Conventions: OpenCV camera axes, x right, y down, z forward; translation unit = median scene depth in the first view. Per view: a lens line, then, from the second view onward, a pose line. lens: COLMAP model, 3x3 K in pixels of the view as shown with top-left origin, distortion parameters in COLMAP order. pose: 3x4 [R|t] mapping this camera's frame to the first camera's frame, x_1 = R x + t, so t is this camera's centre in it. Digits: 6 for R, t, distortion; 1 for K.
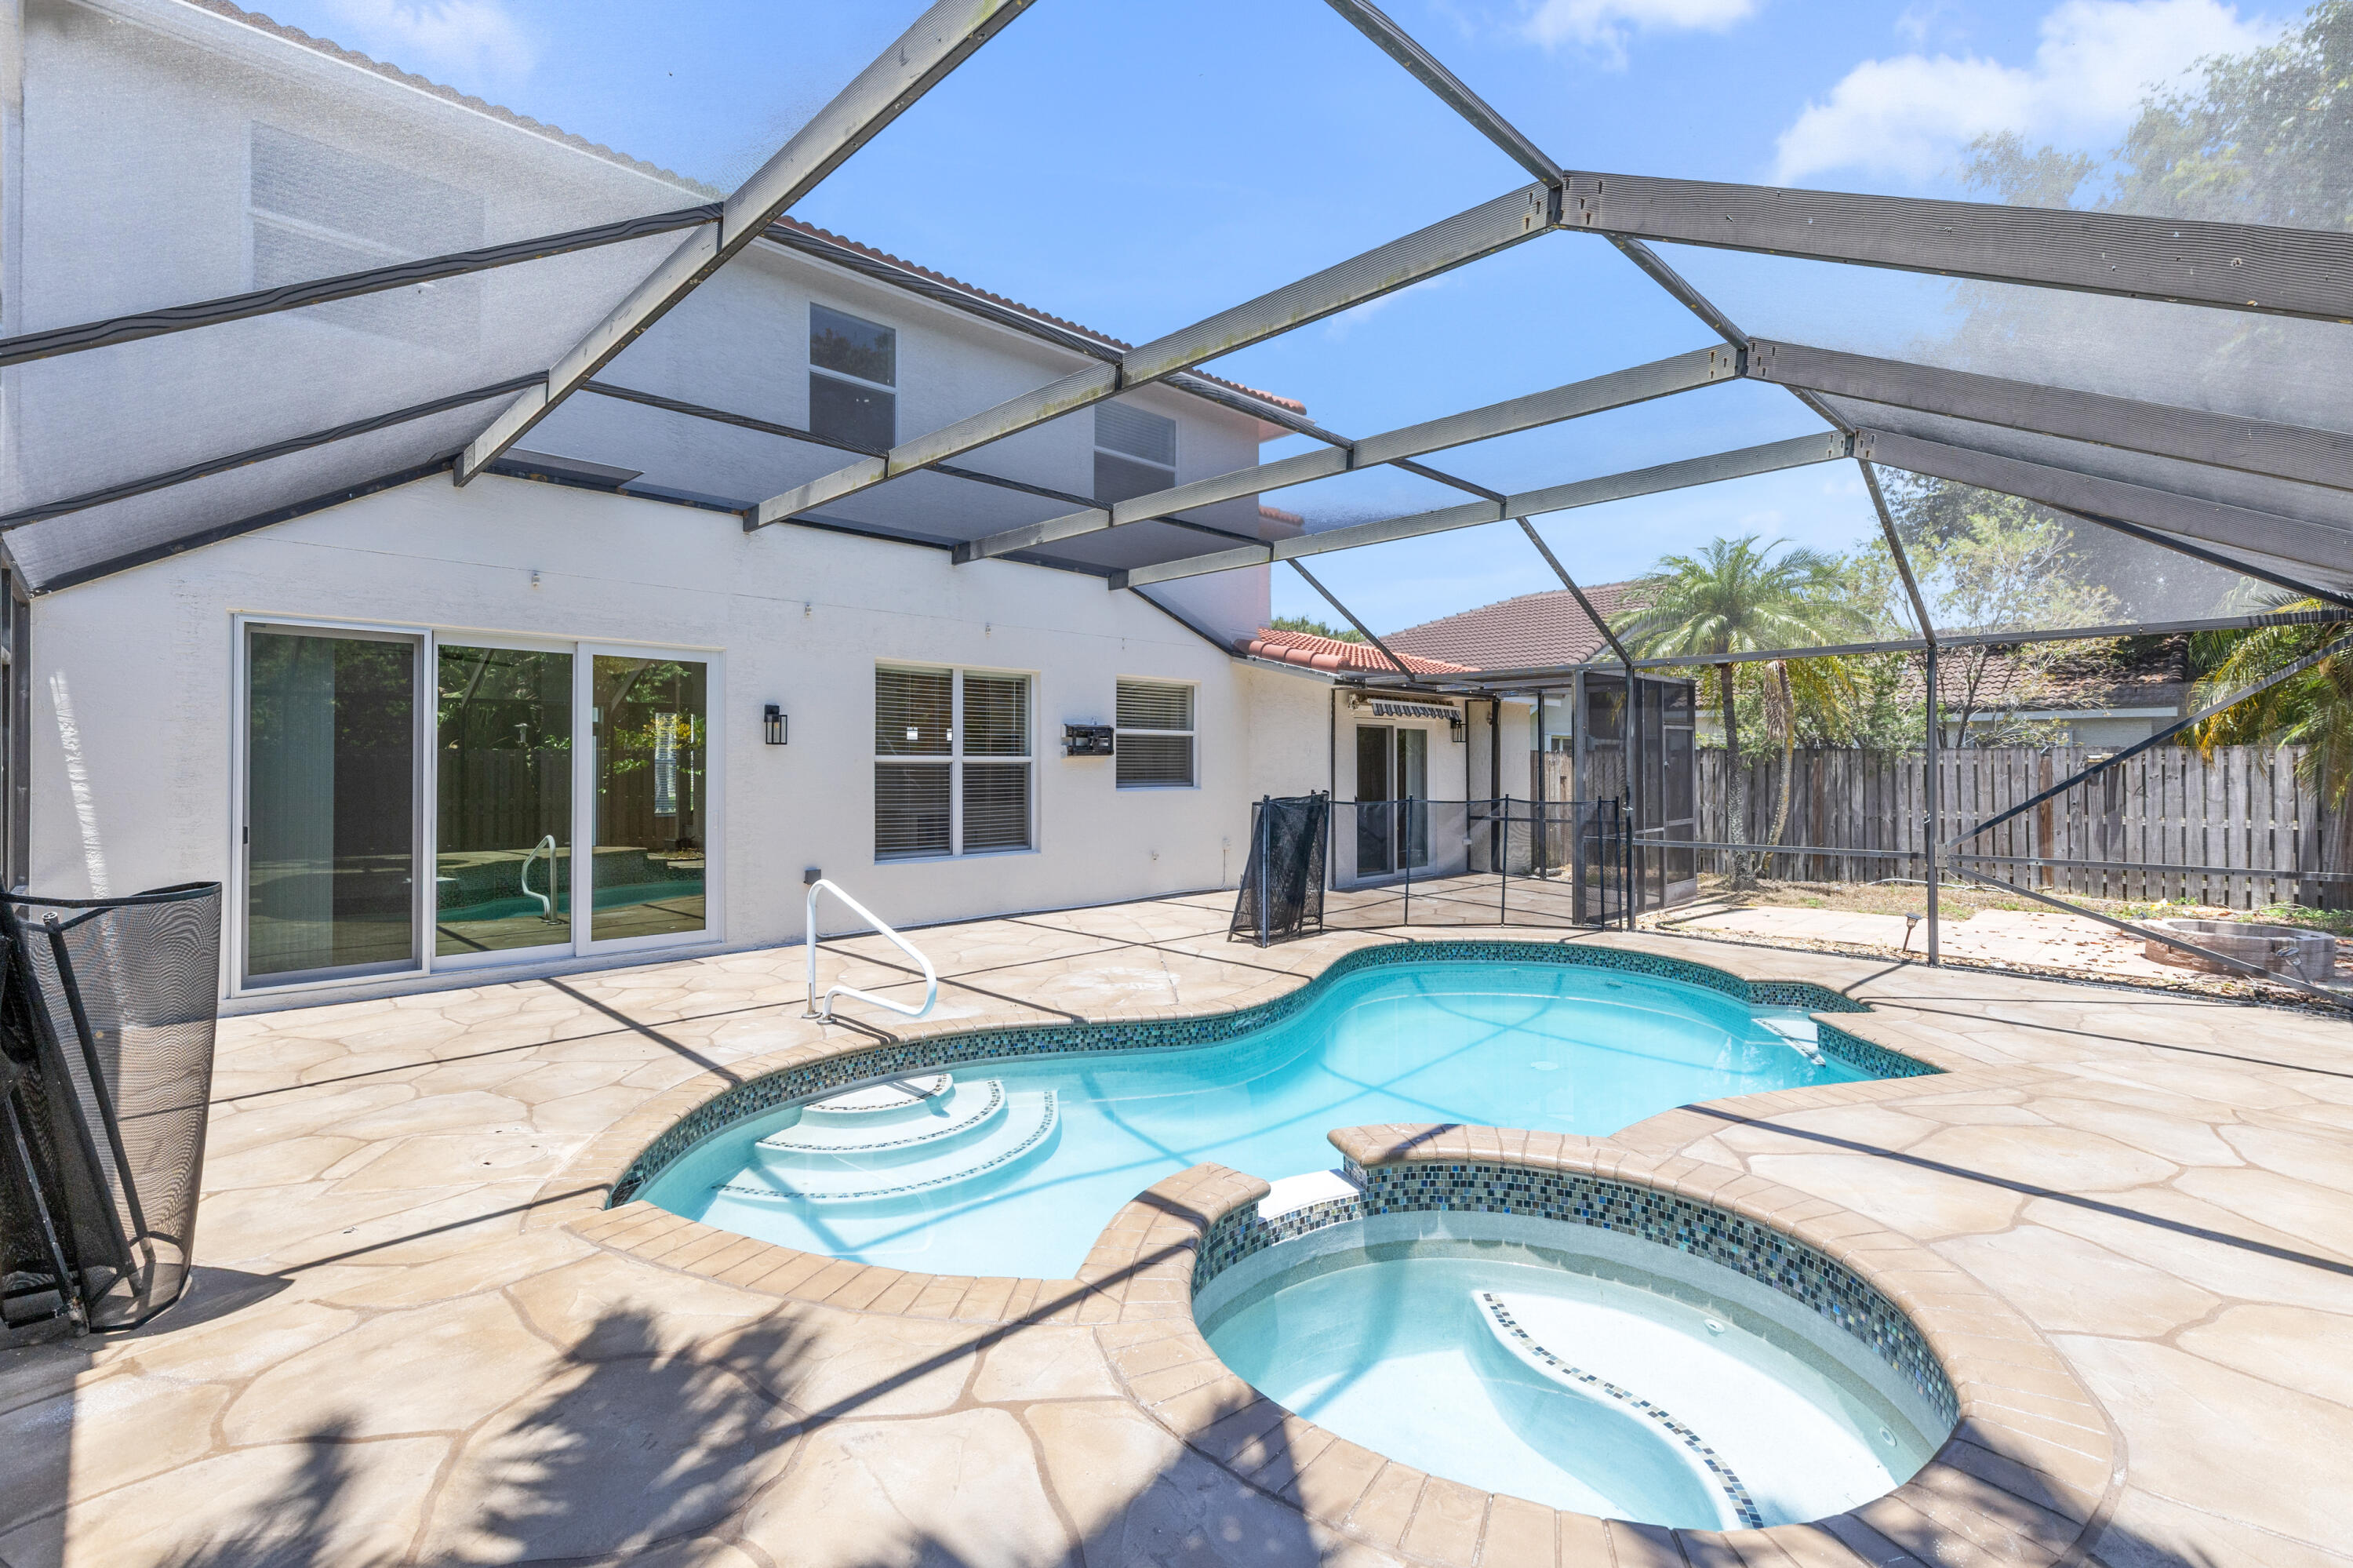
lens RADIAL K [[1055.2, 0, 1176.5], [0, 1055.2, 784.0], [0, 0, 1]] dist [0.012835, 0.000145]
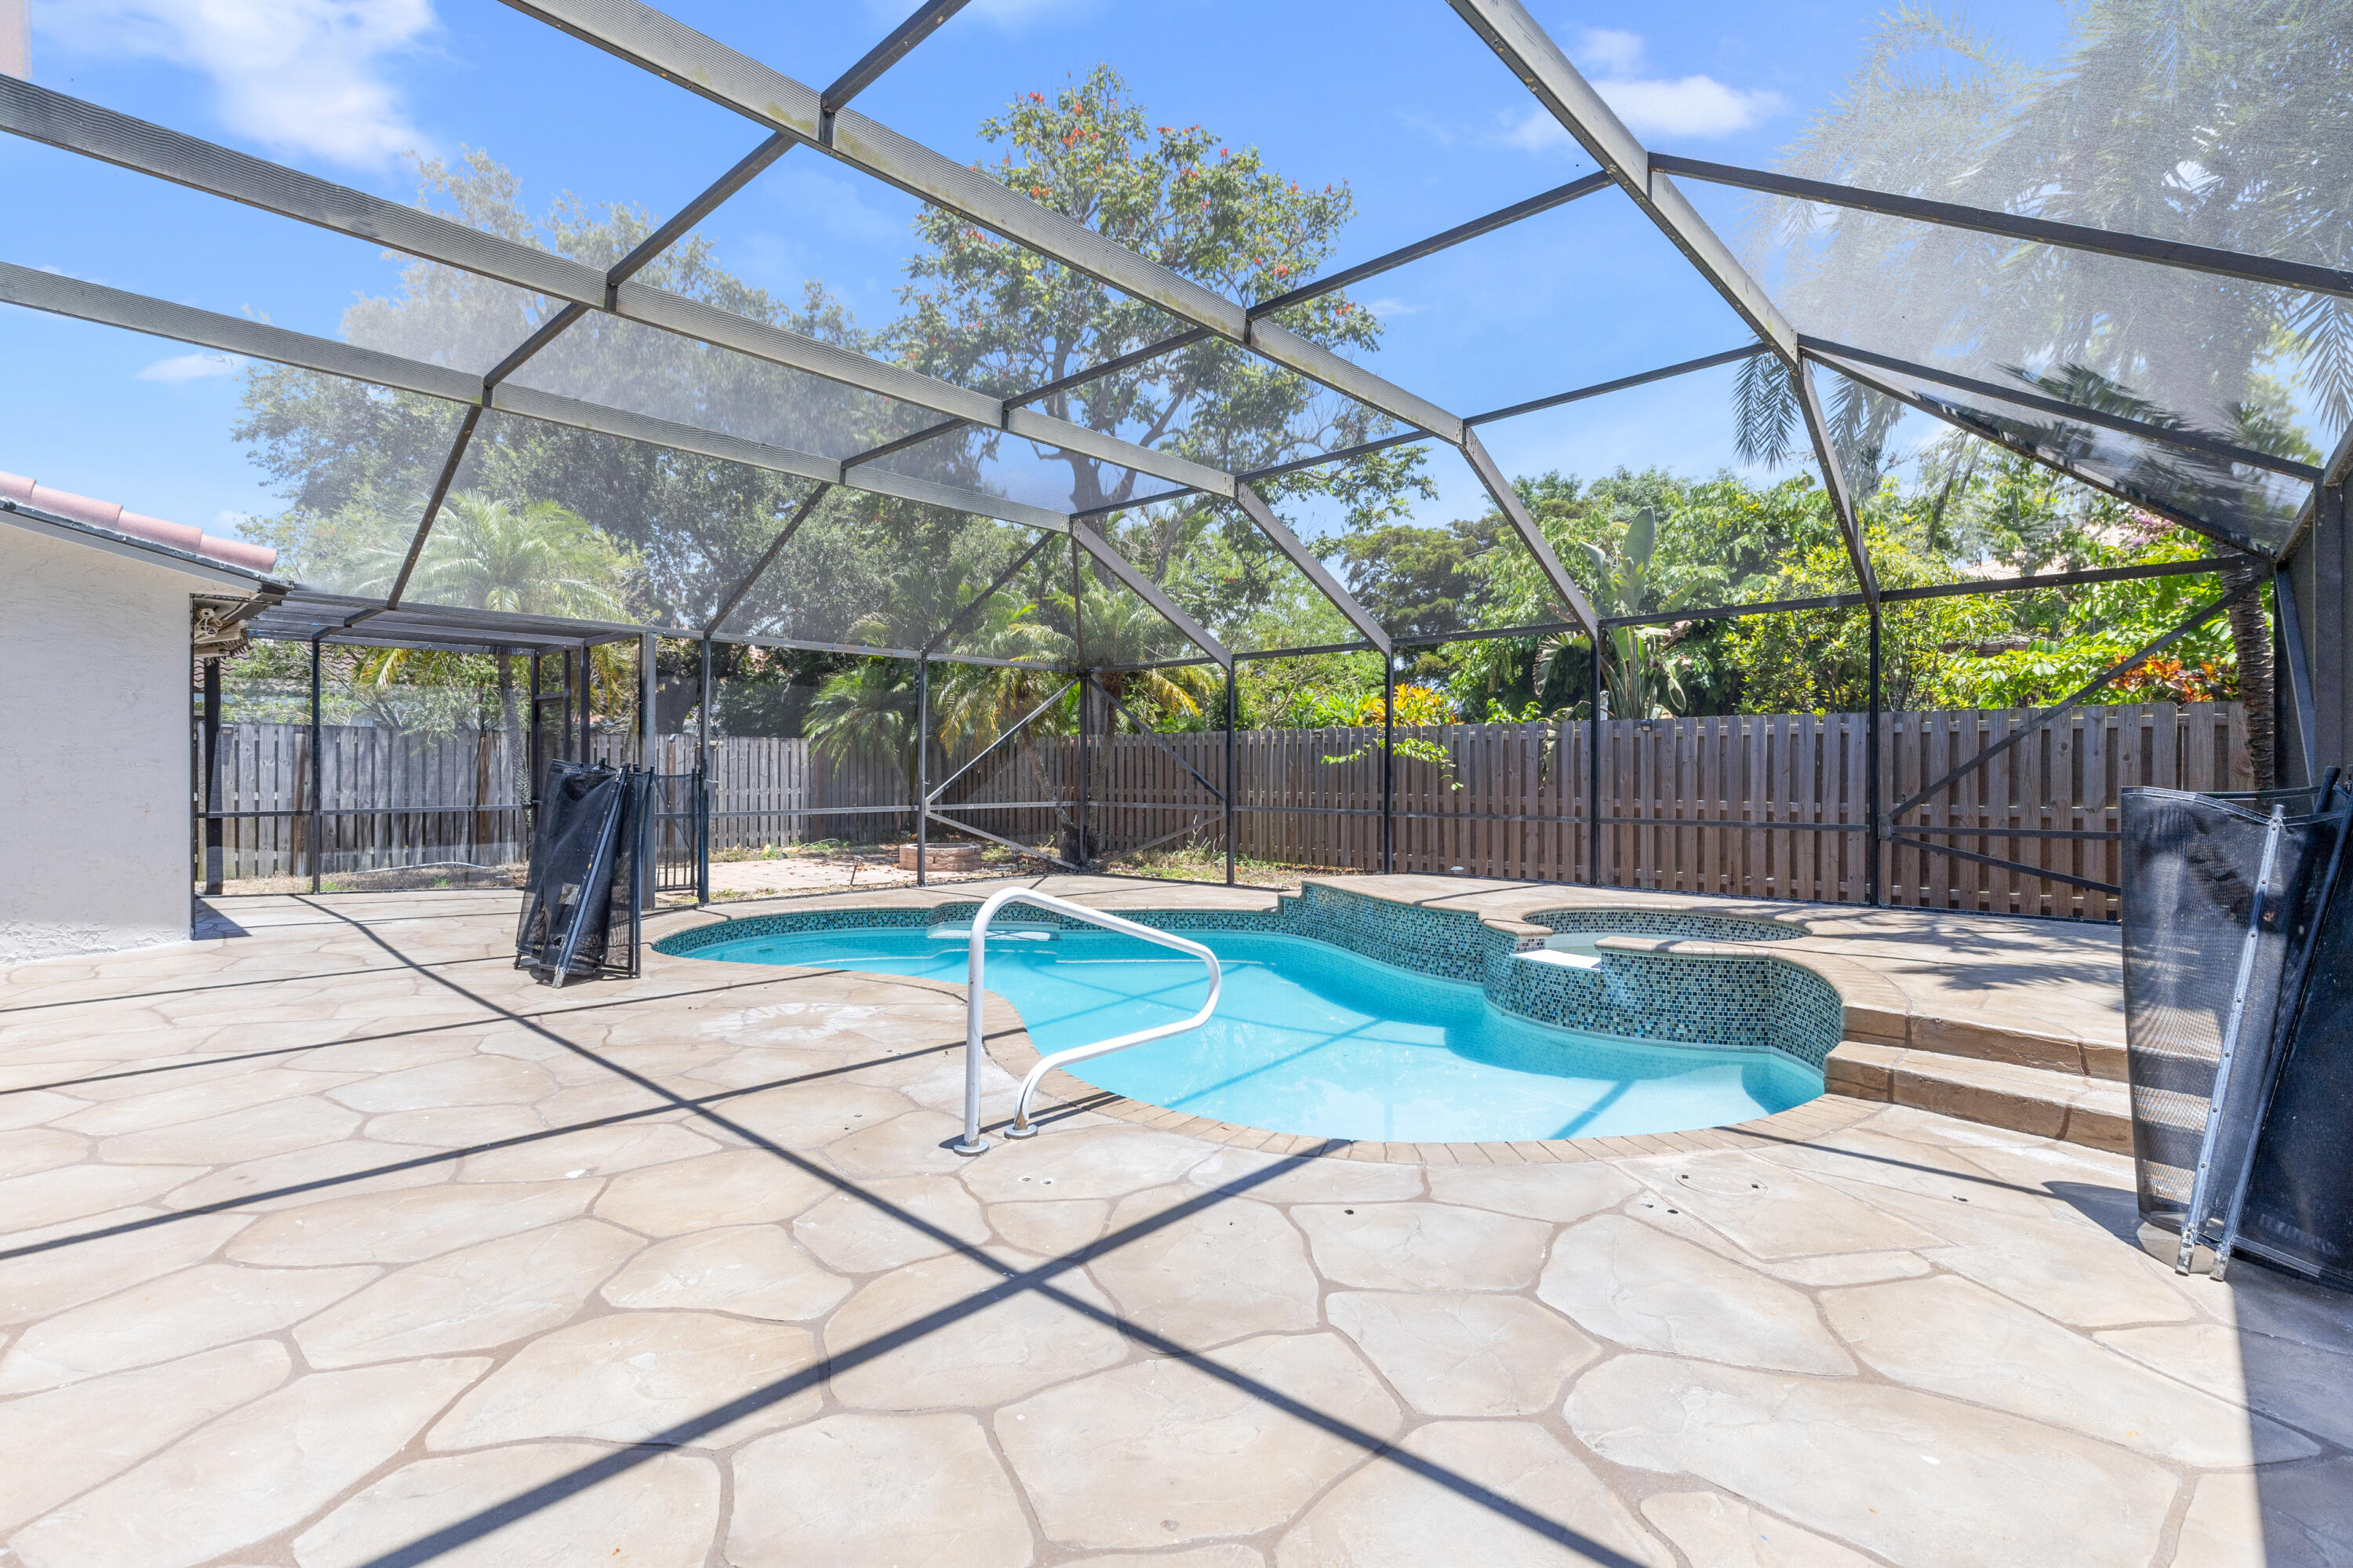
lens RADIAL K [[1055.2, 0, 1176.5], [0, 1055.2, 784.0], [0, 0, 1]] dist [0.012835, 0.000145]
pose [[-0.052748, -0.008476, 0.998572, -1.425708], [0.003055, 0.999958, 0.008649, 0.054522], [-0.998603, 0.003507, -0.052720, 1.489495]]
